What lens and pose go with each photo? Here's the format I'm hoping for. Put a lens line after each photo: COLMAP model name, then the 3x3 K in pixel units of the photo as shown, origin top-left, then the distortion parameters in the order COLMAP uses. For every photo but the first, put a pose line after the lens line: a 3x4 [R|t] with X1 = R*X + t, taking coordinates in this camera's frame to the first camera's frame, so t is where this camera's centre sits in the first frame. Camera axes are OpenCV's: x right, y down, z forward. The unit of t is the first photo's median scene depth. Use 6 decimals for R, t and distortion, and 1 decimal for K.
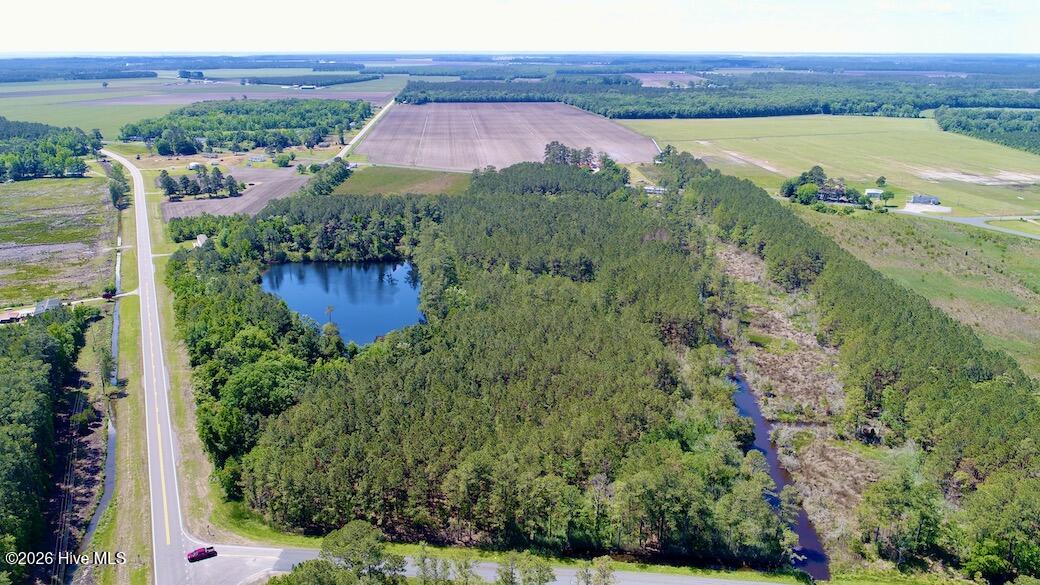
lens RADIAL K [[711.2, 0, 520.0], [0, 711.2, 292.5], [0, 0, 1]] dist [-0.000638, -0.000471]
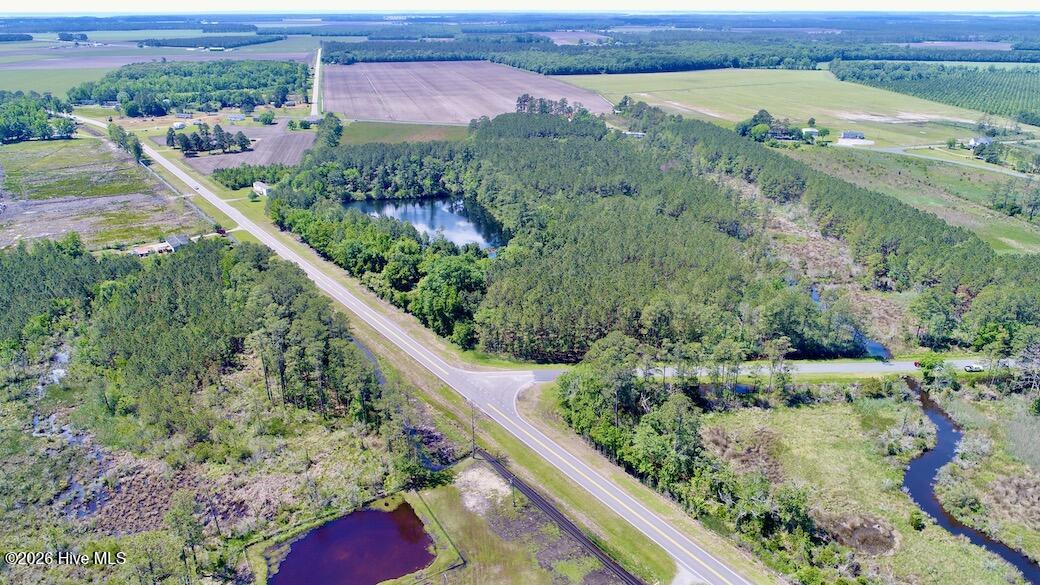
lens RADIAL K [[711.2, 0, 520.0], [0, 711.2, 292.5], [0, 0, 1]] dist [-0.000638, -0.000471]
pose [[0.988317, -0.059016, 0.140521, -0.120290], [0.051804, 0.997172, 0.054443, 0.028182], [-0.143337, -0.046527, 0.988580, -0.083502]]
